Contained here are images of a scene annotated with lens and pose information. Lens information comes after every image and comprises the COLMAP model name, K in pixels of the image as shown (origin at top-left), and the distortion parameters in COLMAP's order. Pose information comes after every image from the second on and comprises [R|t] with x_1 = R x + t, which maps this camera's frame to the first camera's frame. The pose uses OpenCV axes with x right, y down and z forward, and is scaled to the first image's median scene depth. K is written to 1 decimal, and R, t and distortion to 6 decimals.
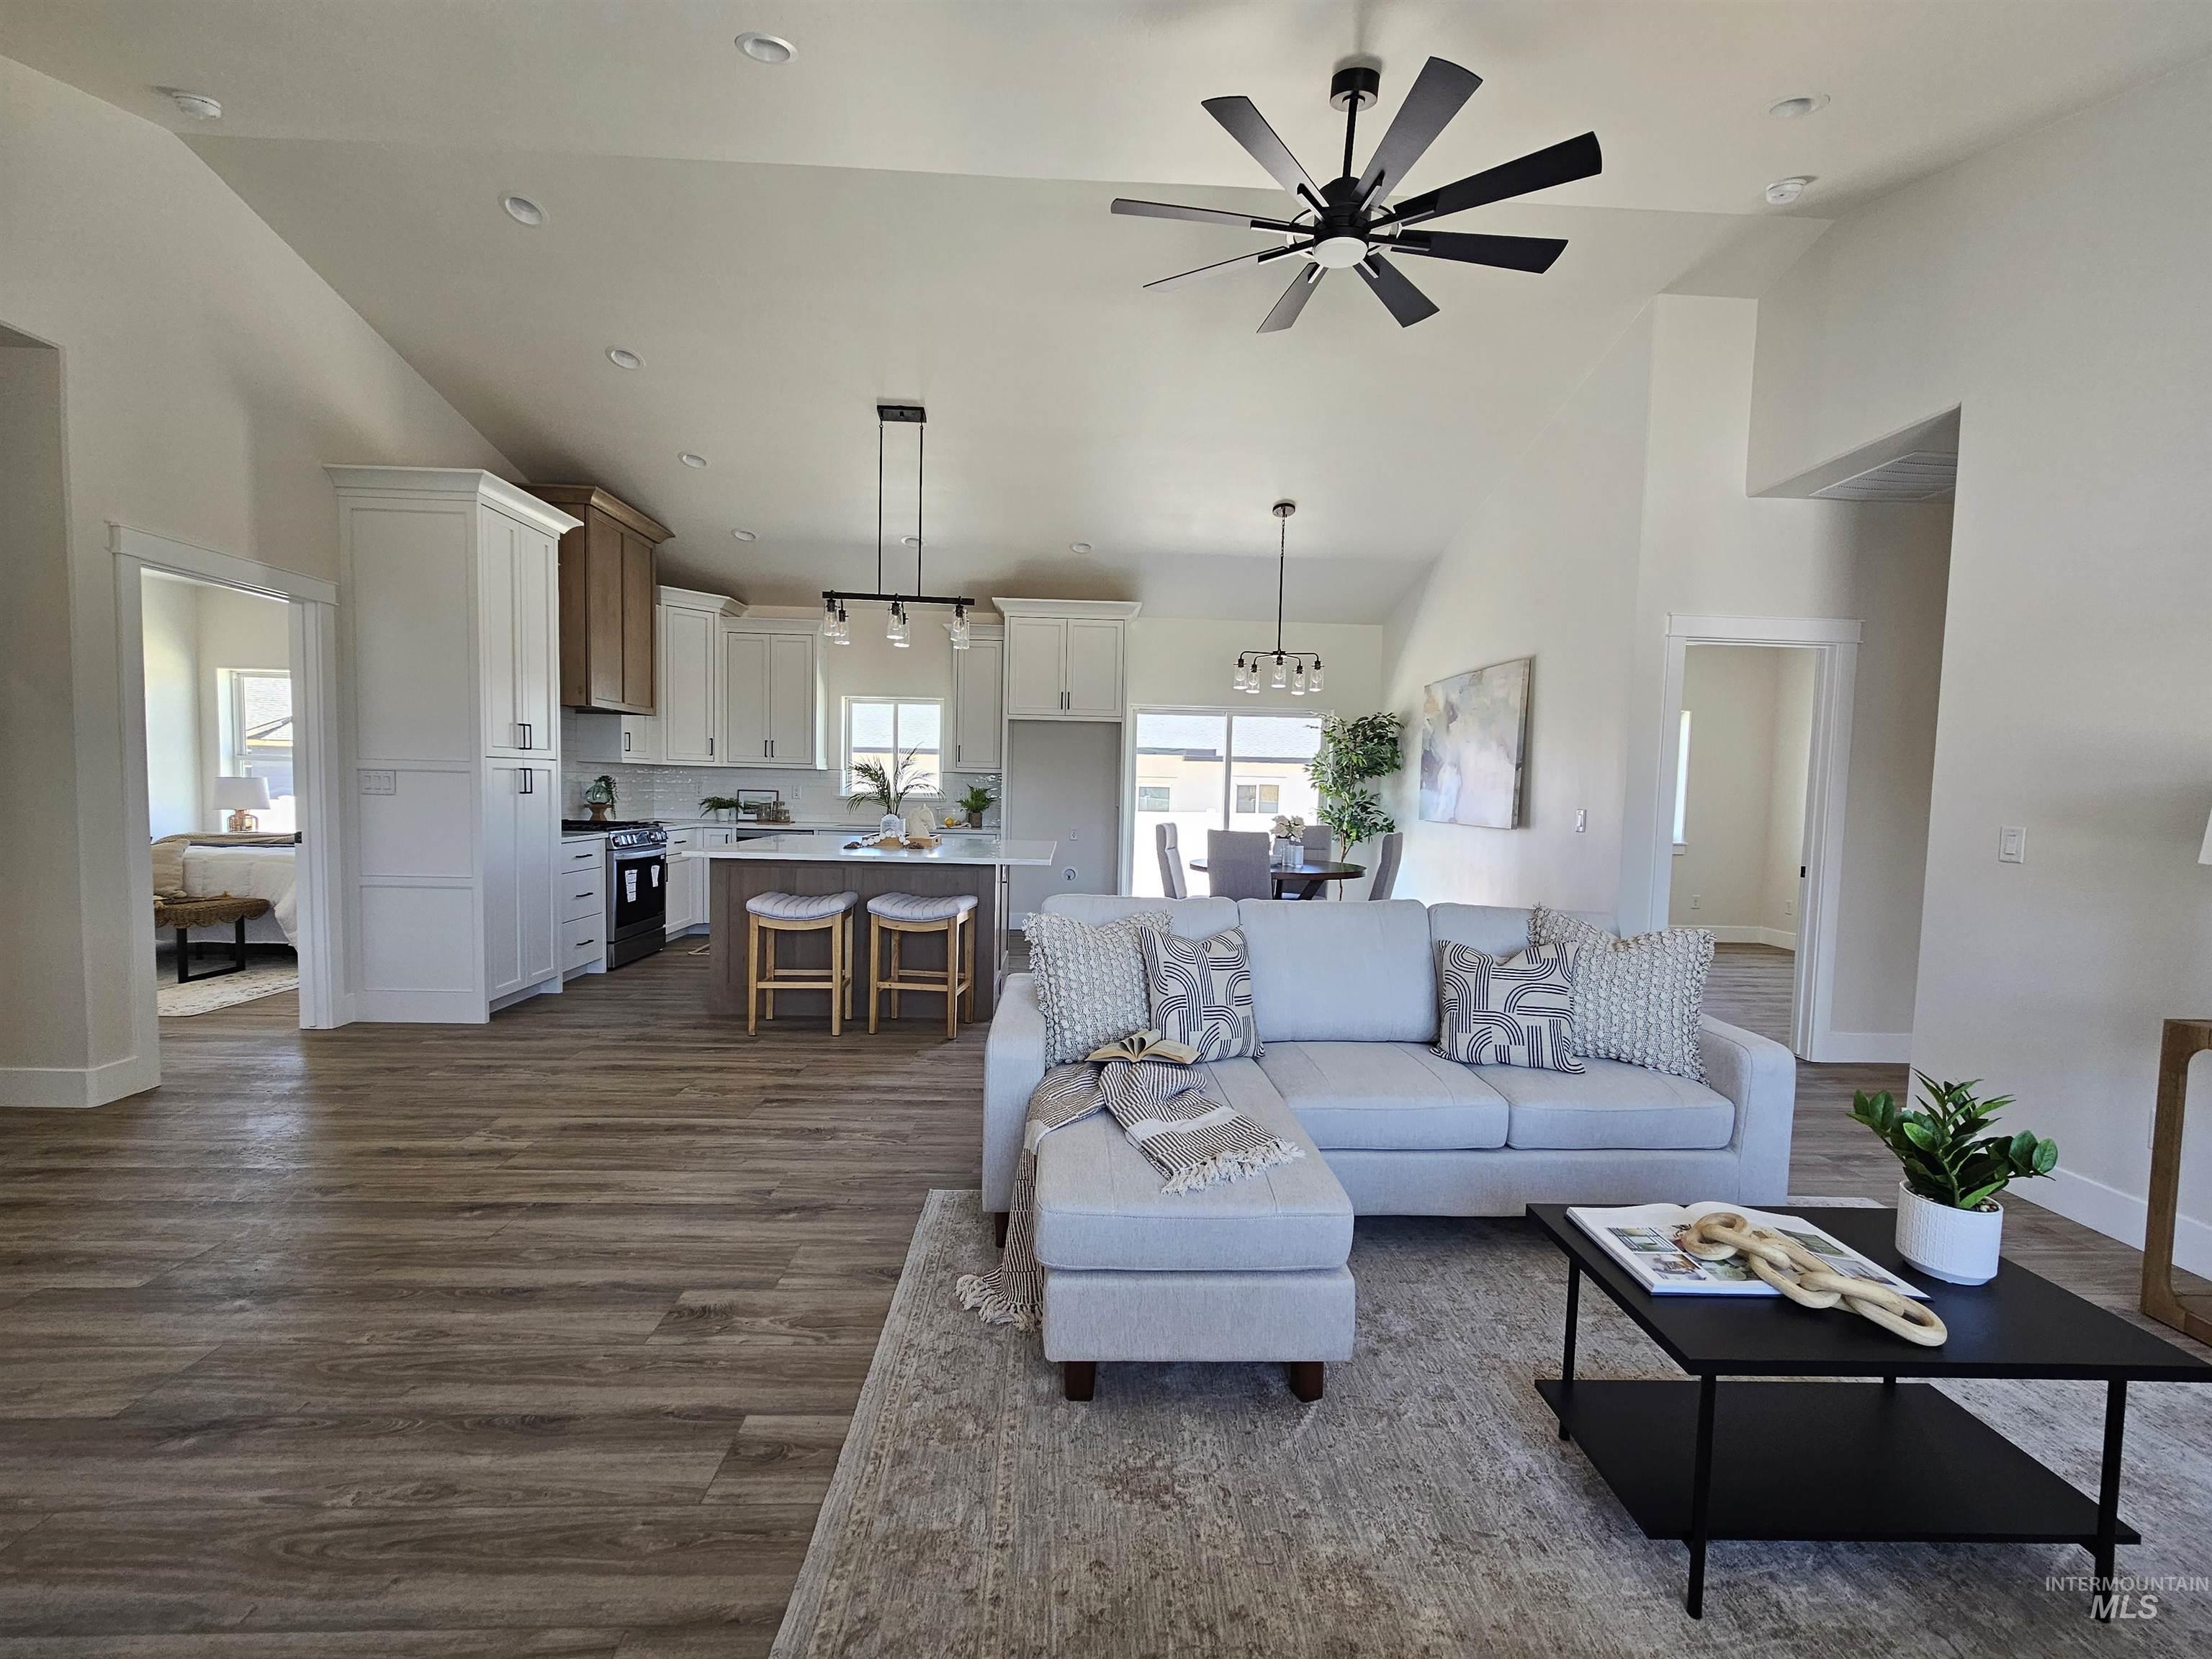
lens RADIAL K [[909.0, 0, 1106.8], [0, 909.0, 838.7], [0, 0, 1]] dist [-0.002418, 0.001351]
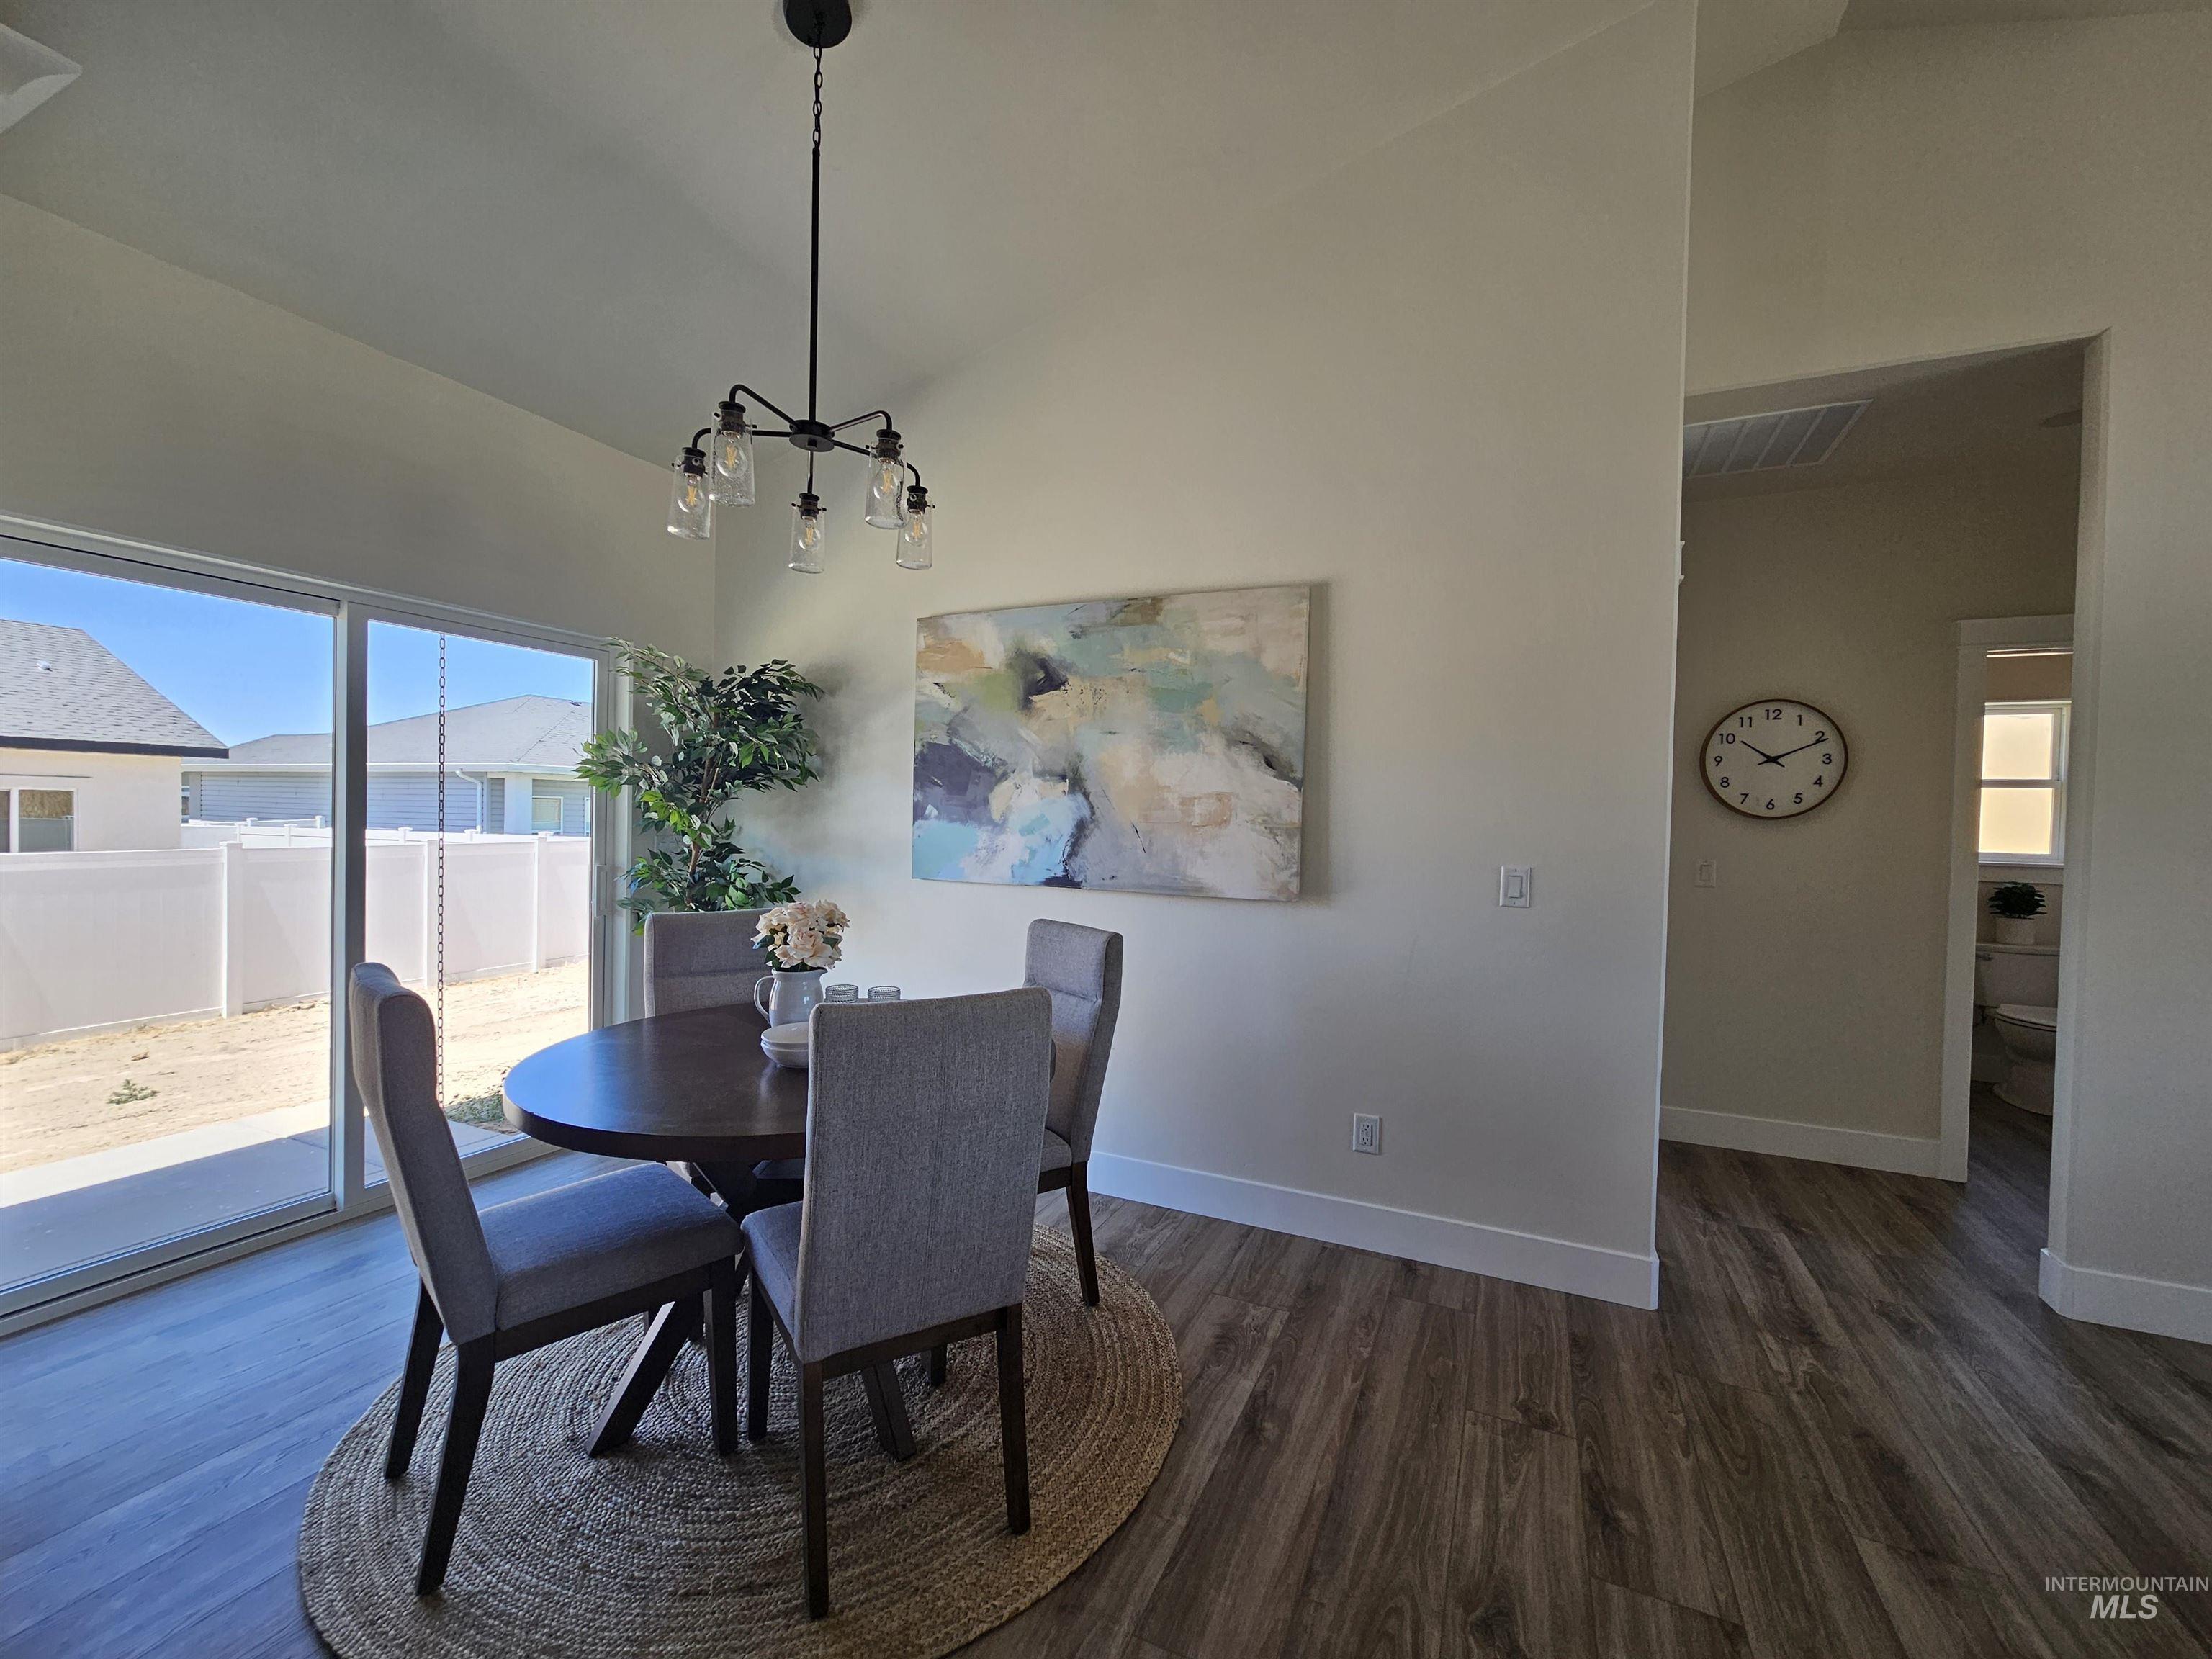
lens RADIAL K [[909.0, 0, 1109.6], [0, 909.0, 837.9], [0, 0, 1]] dist [-0.002418, 0.001351]
pose [[0.449920, -0.032273, 0.892486, -0.081397], [0.040912, 0.999043, 0.015501, -0.063304], [-0.892132, 0.029539, 0.450809, 0.887721]]
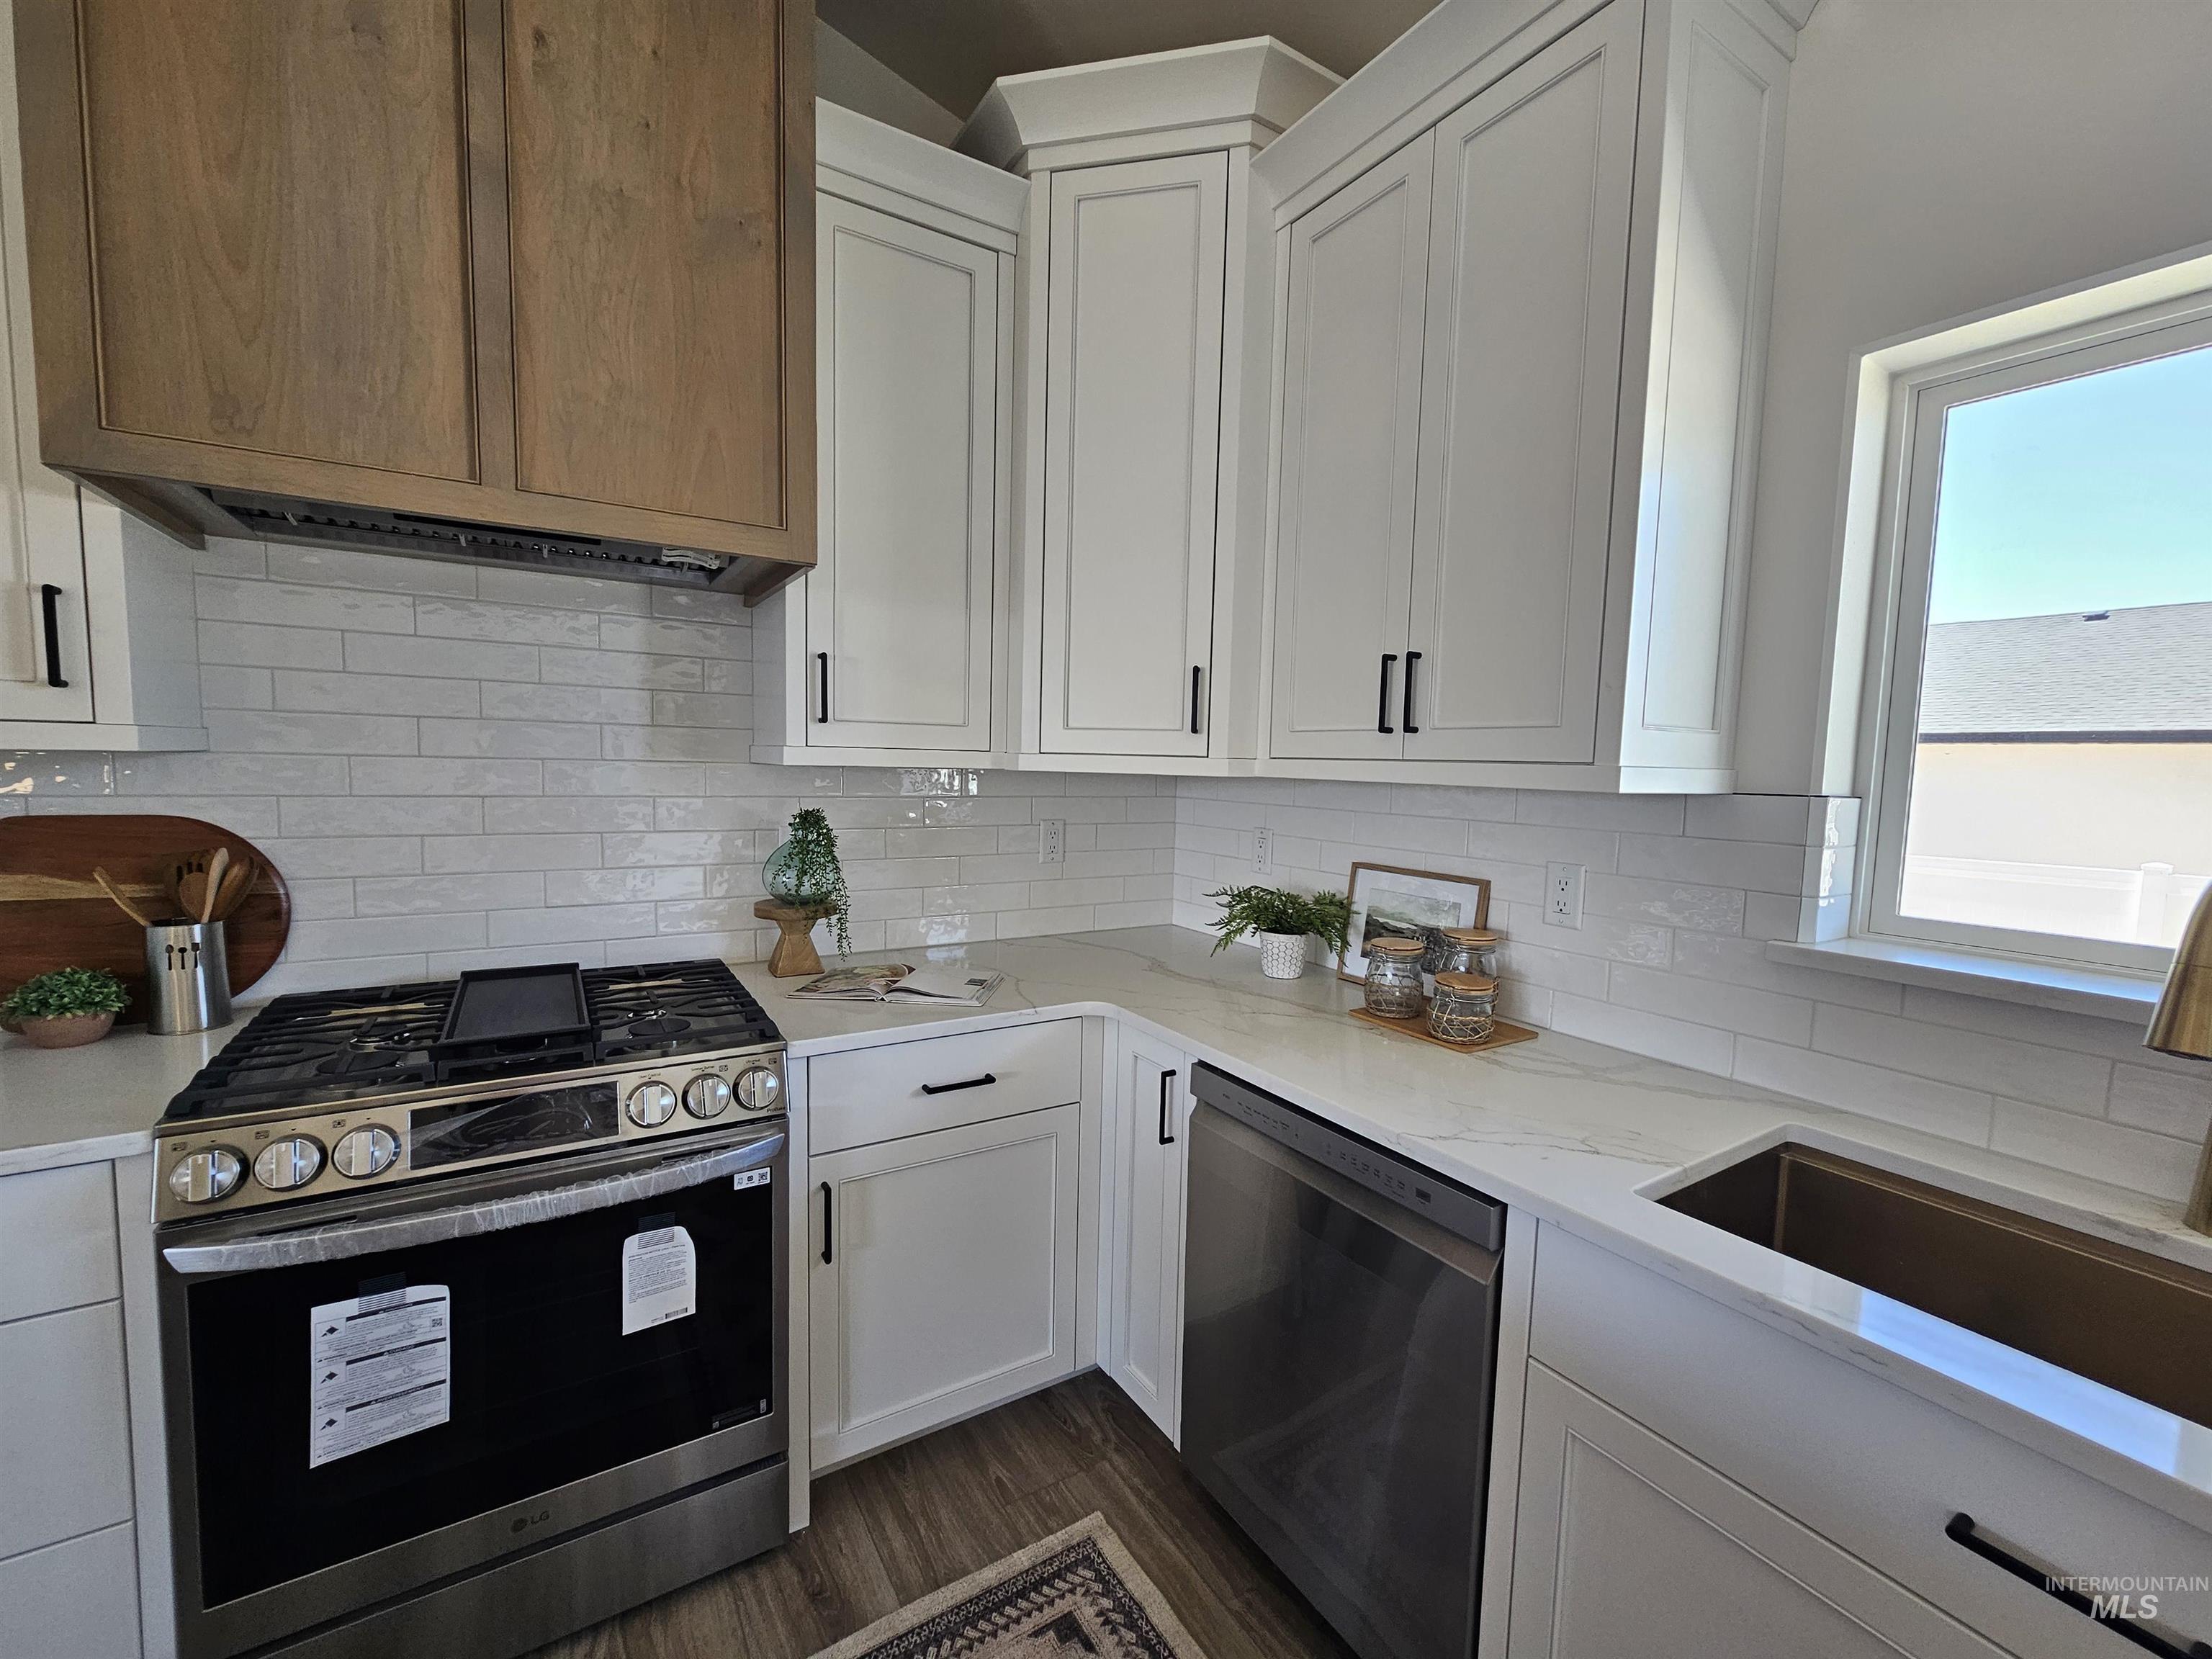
lens RADIAL K [[909.0, 0, 1101.2], [0, 909.0, 834.9], [0, 0, 1]] dist [-0.002418, 0.001351]
pose [[0.500087, 0.060734, -0.863843, -0.317392], [-0.064579, 0.997375, 0.032737, -0.098460], [0.863564, 0.039414, 0.502697, 1.195804]]
